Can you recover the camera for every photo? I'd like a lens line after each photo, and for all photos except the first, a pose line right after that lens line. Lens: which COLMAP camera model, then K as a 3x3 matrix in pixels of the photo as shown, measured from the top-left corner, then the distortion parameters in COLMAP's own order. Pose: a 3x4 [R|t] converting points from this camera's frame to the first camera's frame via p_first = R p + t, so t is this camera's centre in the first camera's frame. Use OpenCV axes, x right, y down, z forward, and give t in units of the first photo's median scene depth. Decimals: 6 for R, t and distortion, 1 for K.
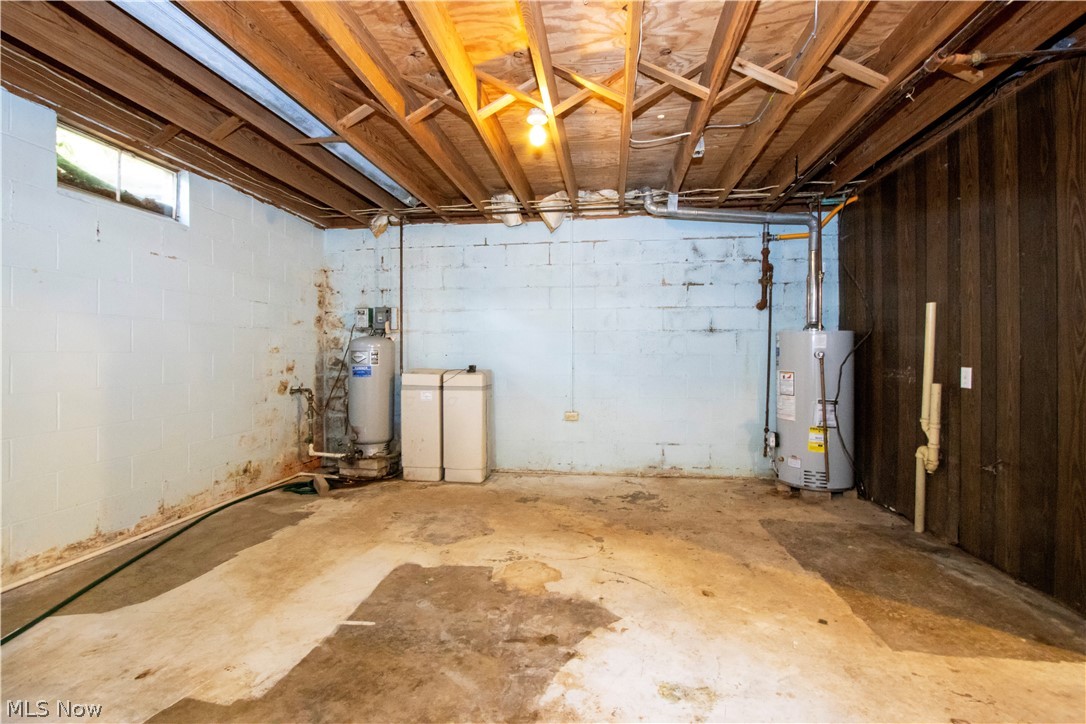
lens RADIAL K [[503.8, 0, 541.5], [0, 503.8, 351.2], [0, 0, 1]] dist [-0.024123, 0.004916]
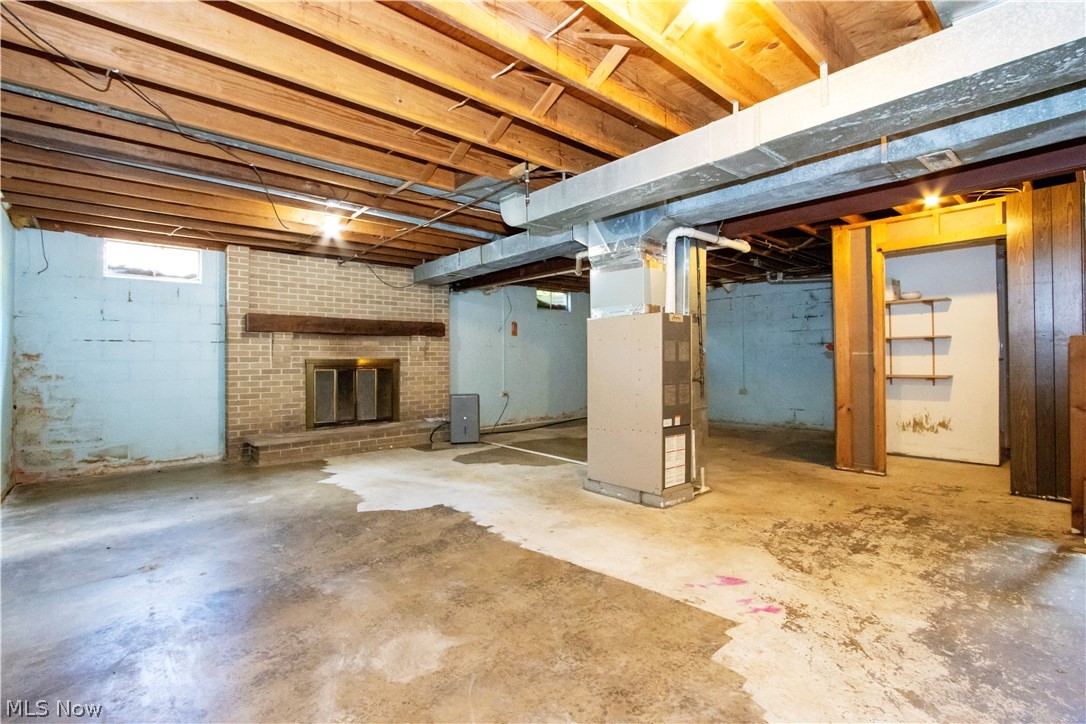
lens RADIAL K [[503.8, 0, 534.6], [0, 503.8, 359.4], [0, 0, 1]] dist [-0.024123, 0.004916]
pose [[0.755551, -0.005329, -0.655068, 0.708244], [0.005750, 0.999982, -0.001503, 0.009752], [0.655065, -0.002631, 0.755568, -0.909426]]
